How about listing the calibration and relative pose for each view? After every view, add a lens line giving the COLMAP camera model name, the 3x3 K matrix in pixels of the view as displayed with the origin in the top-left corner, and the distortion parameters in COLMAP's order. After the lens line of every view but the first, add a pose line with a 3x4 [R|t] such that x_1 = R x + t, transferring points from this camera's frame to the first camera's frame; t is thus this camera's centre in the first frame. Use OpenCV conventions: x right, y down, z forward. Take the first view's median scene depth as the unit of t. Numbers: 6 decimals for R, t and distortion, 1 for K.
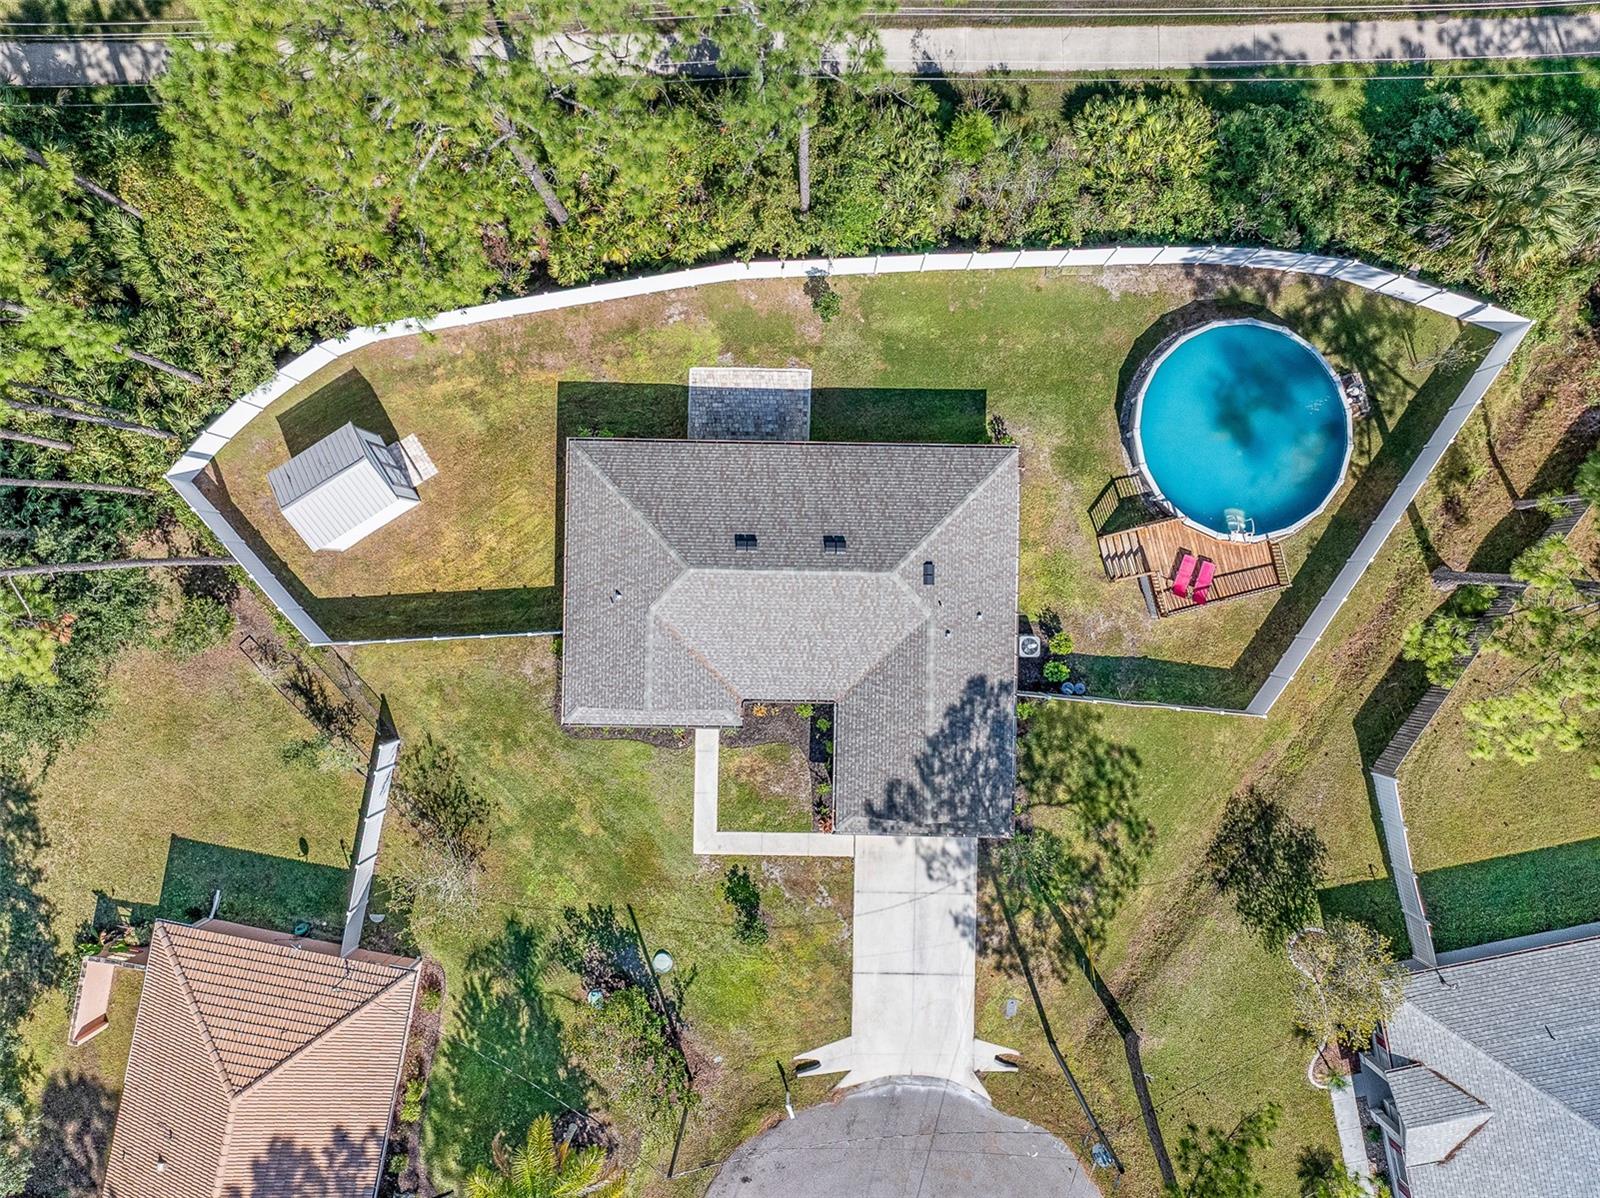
lens RADIAL K [[1112.8, 0, 813.9], [0, 1112.8, 605.1], [0, 0, 1]] dist [0.005566, 0.000424]
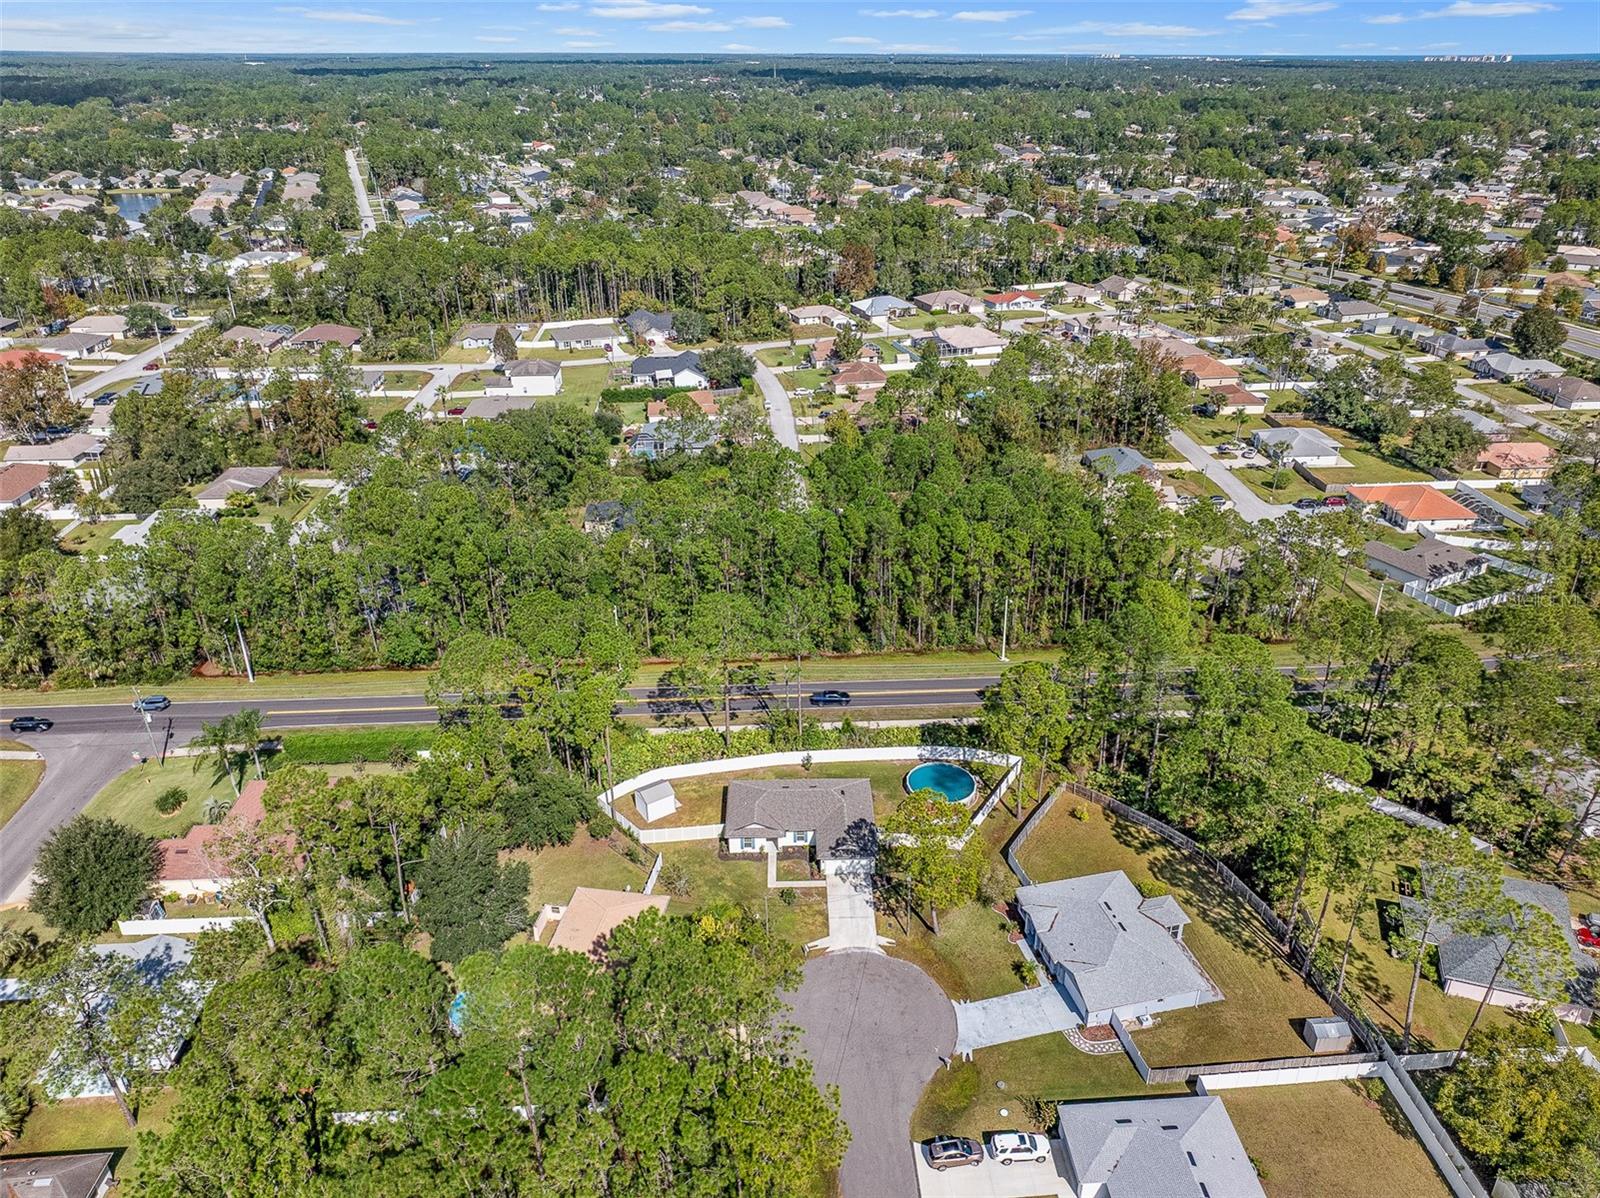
lens RADIAL K [[1117.1, 0, 827.2], [0, 1117.1, 569.8], [0, 0, 1]] dist [-0.002705, -0.005239]
pose [[0.998670, -0.015326, 0.049226, -0.085789], [0.051065, 0.425555, -0.903491, 2.359348], [-0.007102, 0.904803, 0.425771, -0.861847]]
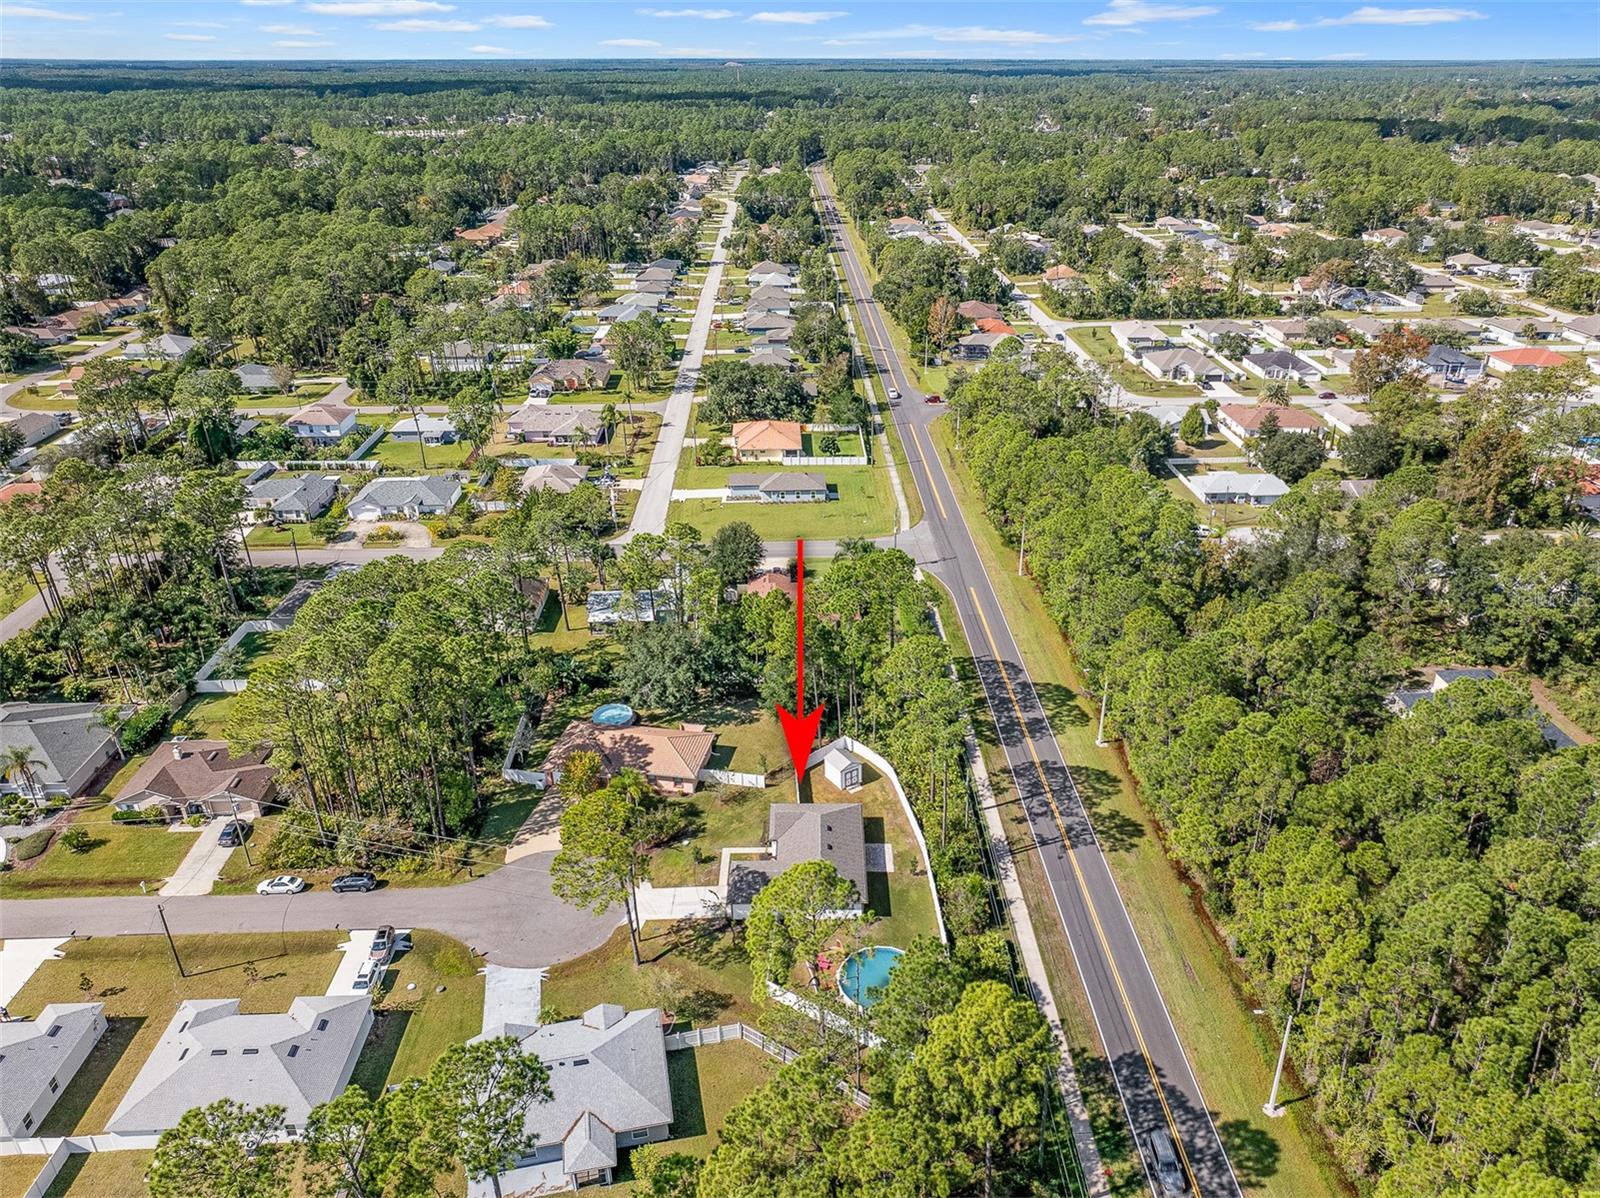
lens RADIAL K [[1110.3, 0, 832.4], [0, 1110.3, 590.5], [0, 0, 1]] dist [0.000359, 0.000077]
pose [[0.031698, 0.438557, -0.898144, 2.189615], [-0.999491, 0.017265, -0.026845, 0.004882], [0.003734, 0.898537, 0.438881, -0.862677]]
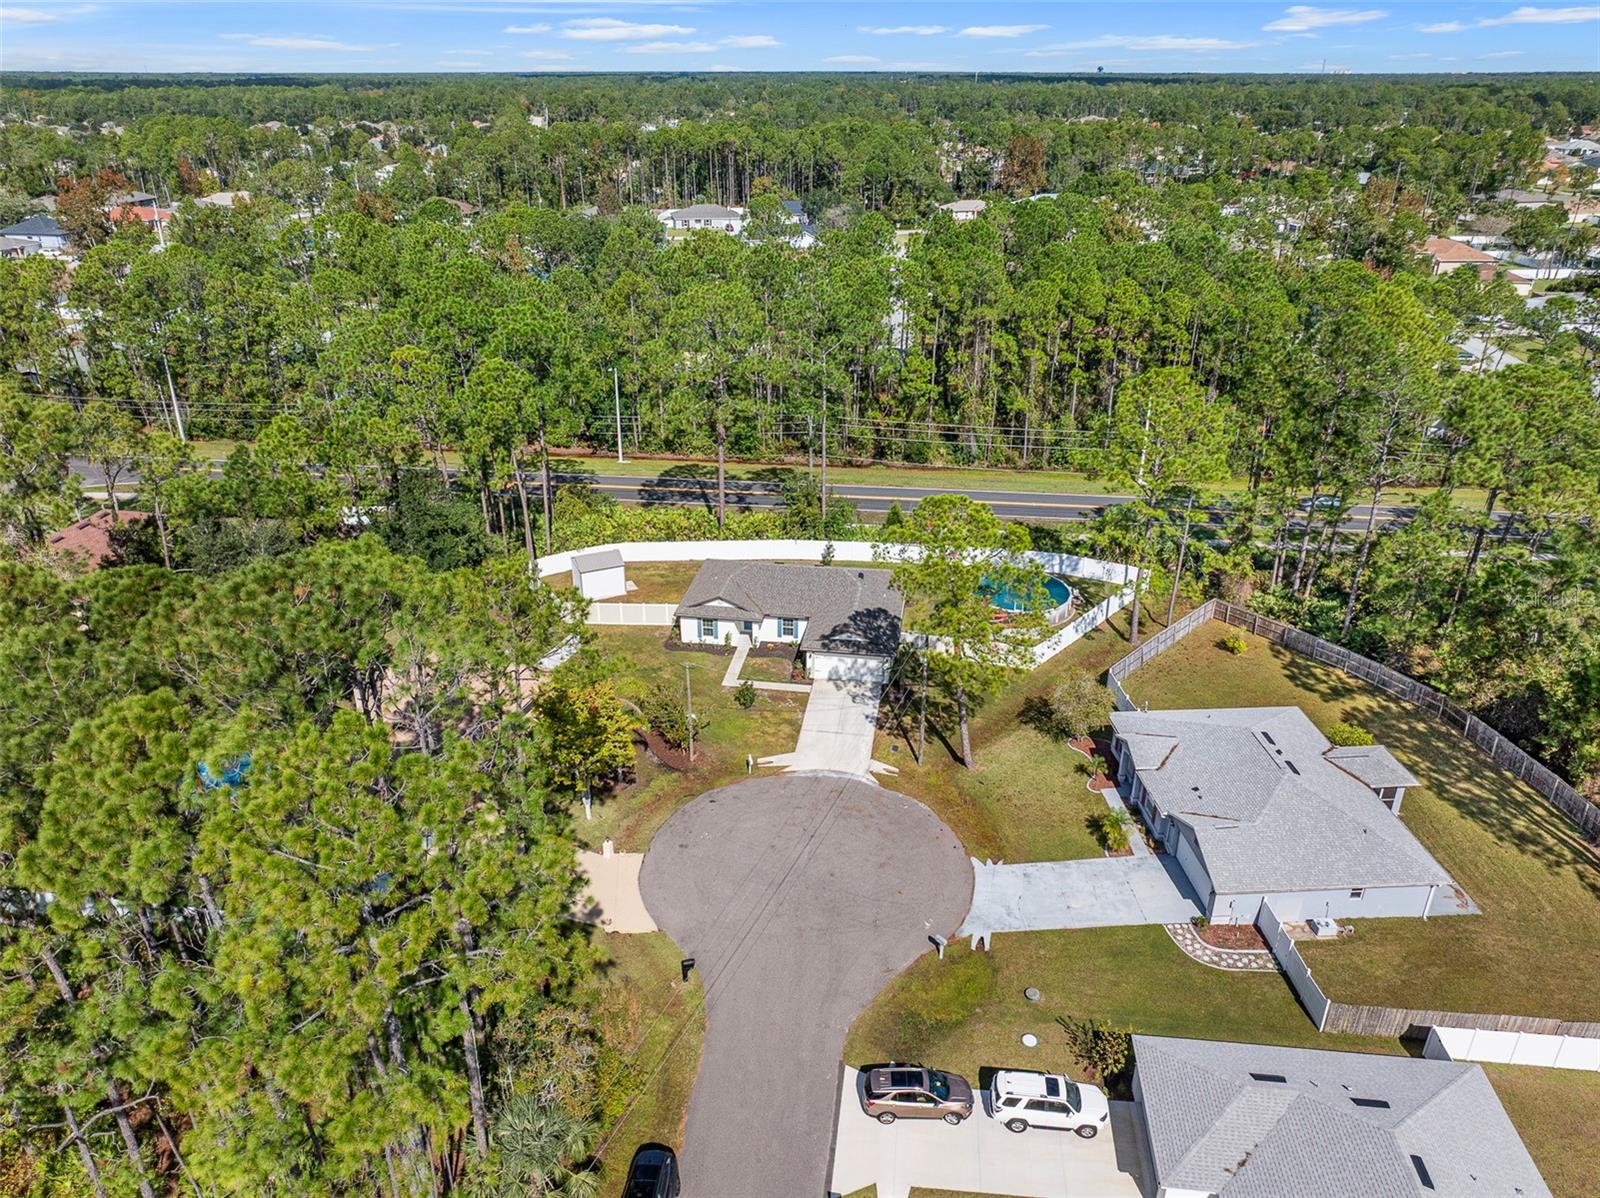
lens RADIAL K [[1112.8, 0, 813.9], [0, 1112.8, 605.1], [0, 0, 1]] dist [0.005566, 0.000424]
pose [[0.992159, 0.060382, -0.109428, 0.223655], [-0.124853, 0.439005, -0.889768, 1.719031], [-0.005686, 0.896454, 0.443101, 0.101469]]
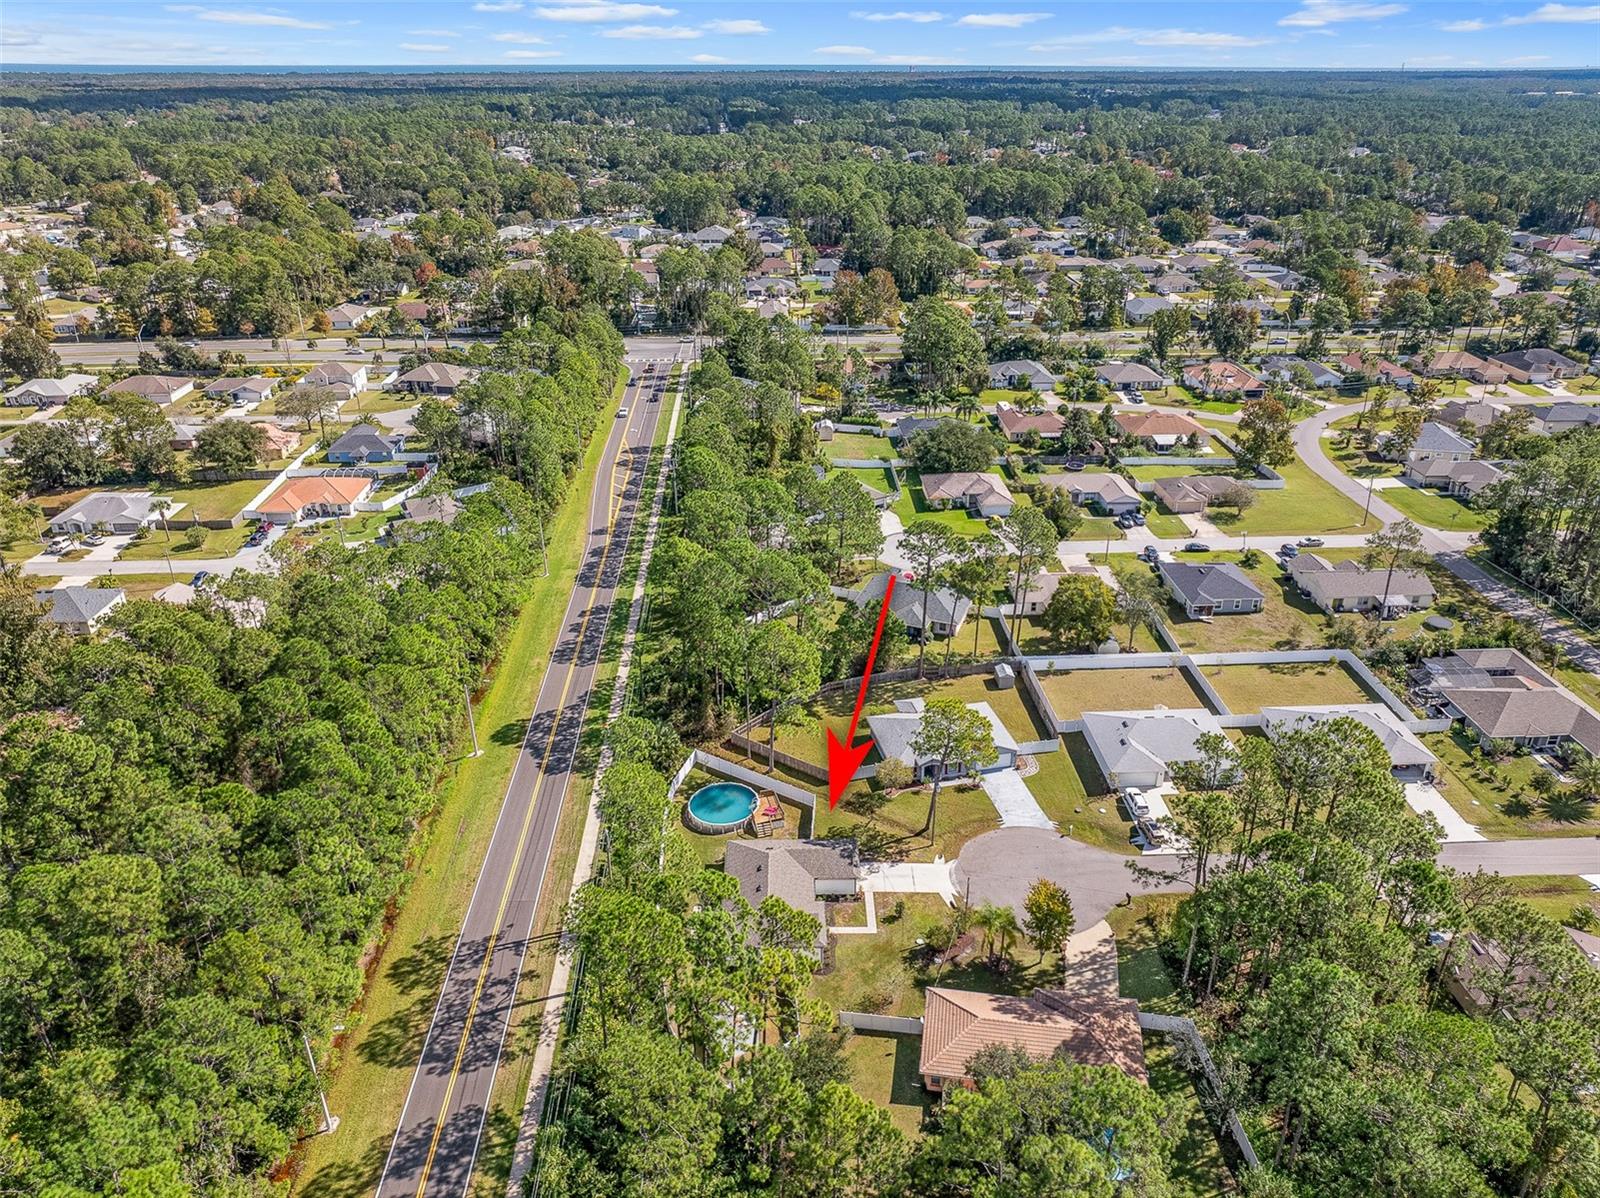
lens RADIAL K [[1117.6, 0, 800.0], [0, 1117.6, 599.0], [0, 0, 1]] dist [-0.025754, -0.001084]
pose [[-0.022624, -0.434854, 0.900217, -2.123444], [0.999727, -0.004598, 0.022903, -0.013880], [-0.005820, 0.900489, 0.434840, -0.849005]]
